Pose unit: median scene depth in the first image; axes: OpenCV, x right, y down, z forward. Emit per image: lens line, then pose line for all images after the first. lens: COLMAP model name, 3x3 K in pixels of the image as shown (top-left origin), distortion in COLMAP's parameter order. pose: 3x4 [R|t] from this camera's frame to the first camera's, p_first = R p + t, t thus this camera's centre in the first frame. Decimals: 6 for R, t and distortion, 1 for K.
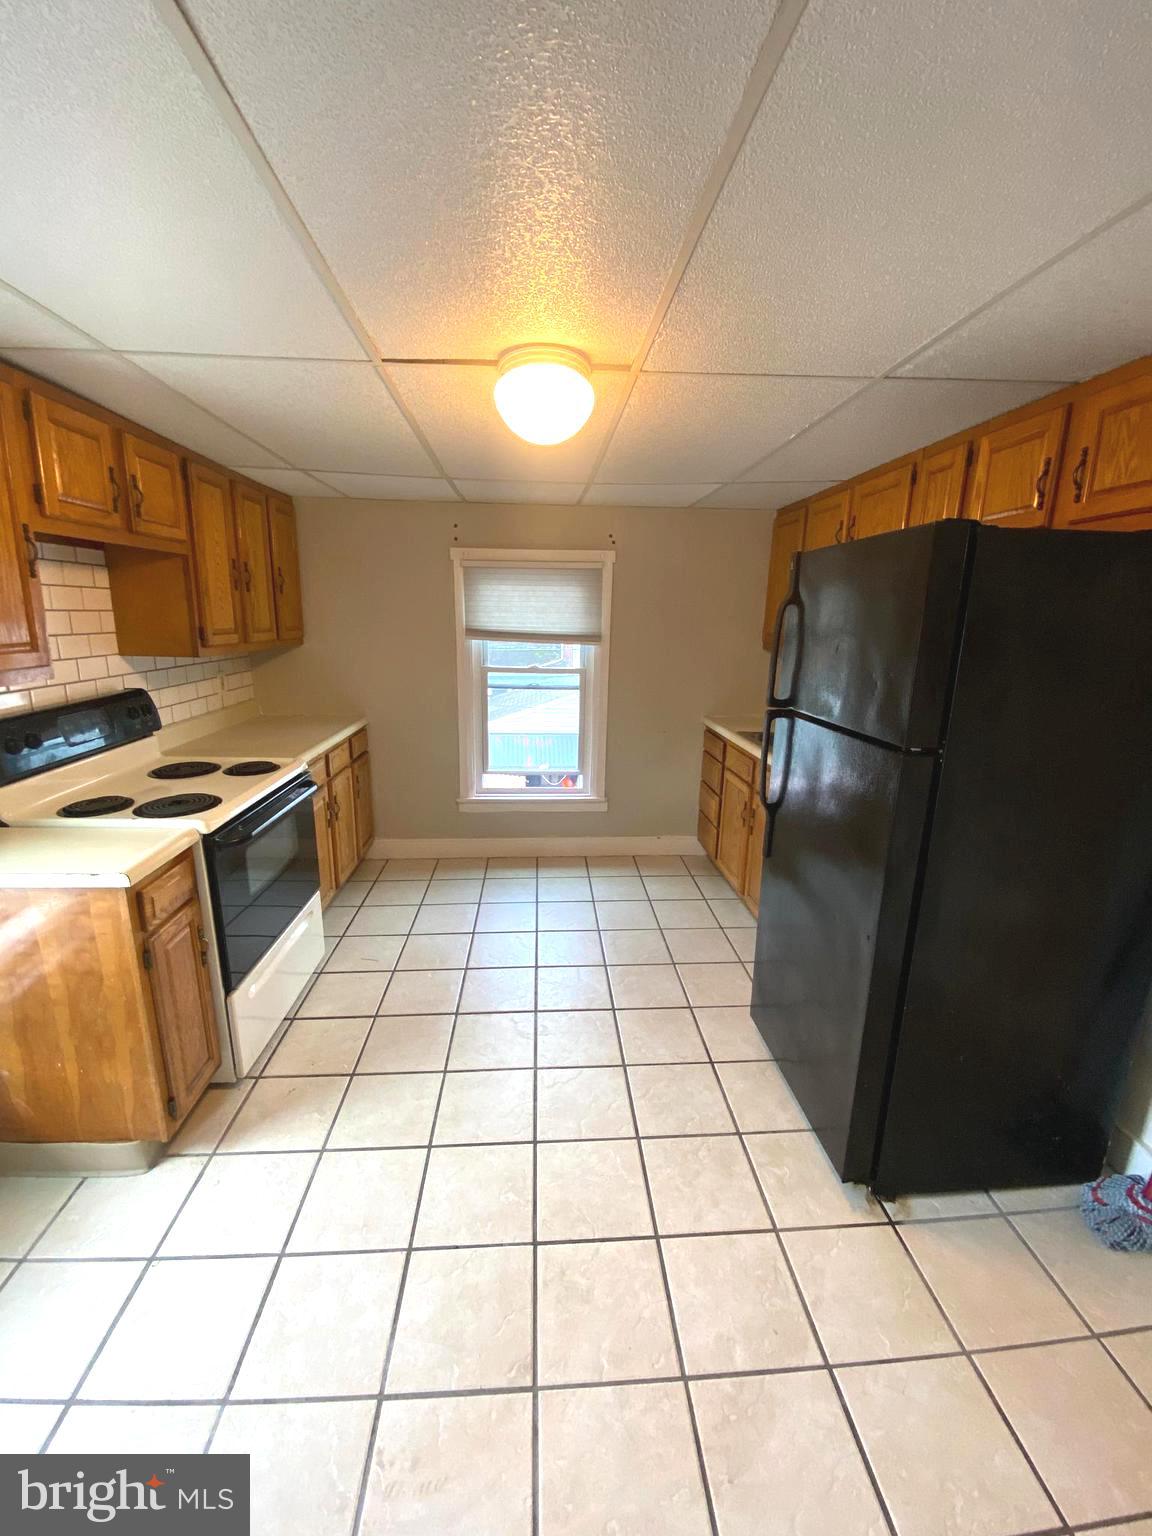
lens RADIAL K [[619.0, 0, 581.4], [0, 619.0, 767.3], [0, 0, 1]] dist [0.037817, -0.025261]
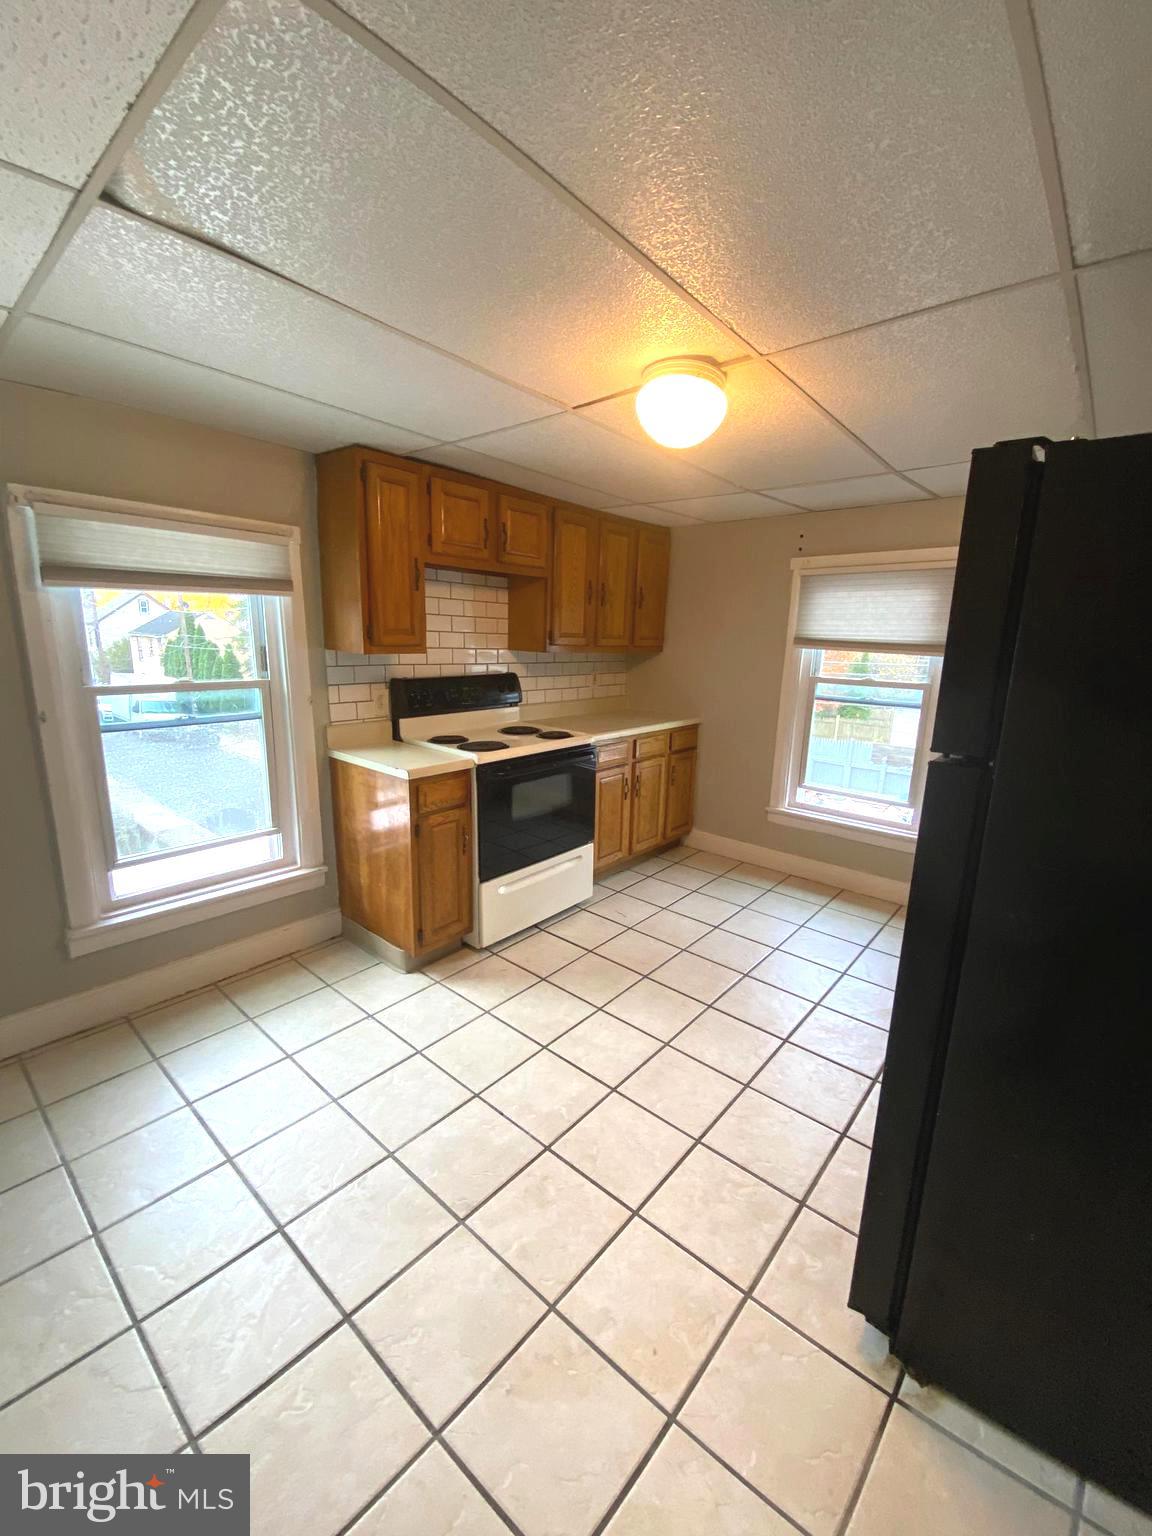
lens RADIAL K [[619.0, 0, 581.4], [0, 619.0, 767.3], [0, 0, 1]] dist [0.037817, -0.025261]
pose [[0.717193, 0.143675, -0.681903, 0.418722], [-0.177465, 0.983910, 0.020657, 0.032157], [0.673899, 0.106199, 0.731151, 0.093016]]
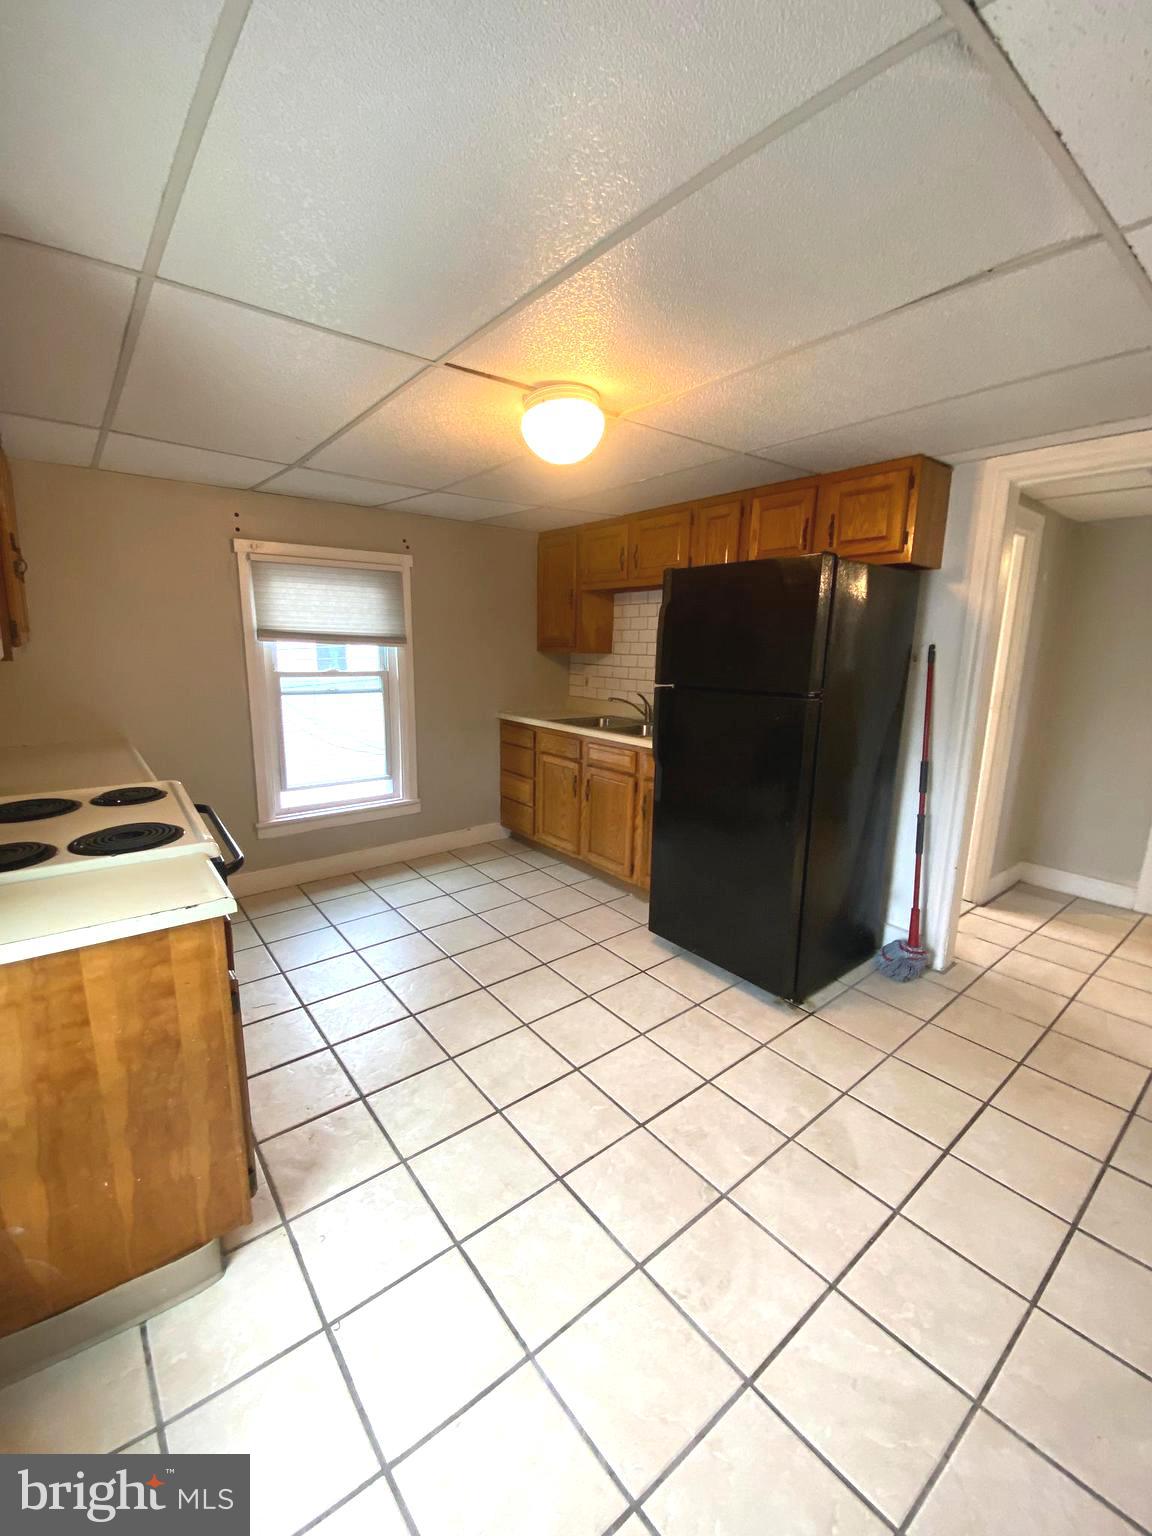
lens RADIAL K [[619.0, 0, 581.4], [0, 619.0, 767.3], [0, 0, 1]] dist [0.037817, -0.025261]
pose [[0.820942, -0.118895, 0.558497, -0.494856], [0.132057, 0.991098, 0.016876, 0.027749], [-0.555532, 0.059899, 0.829335, 0.018930]]
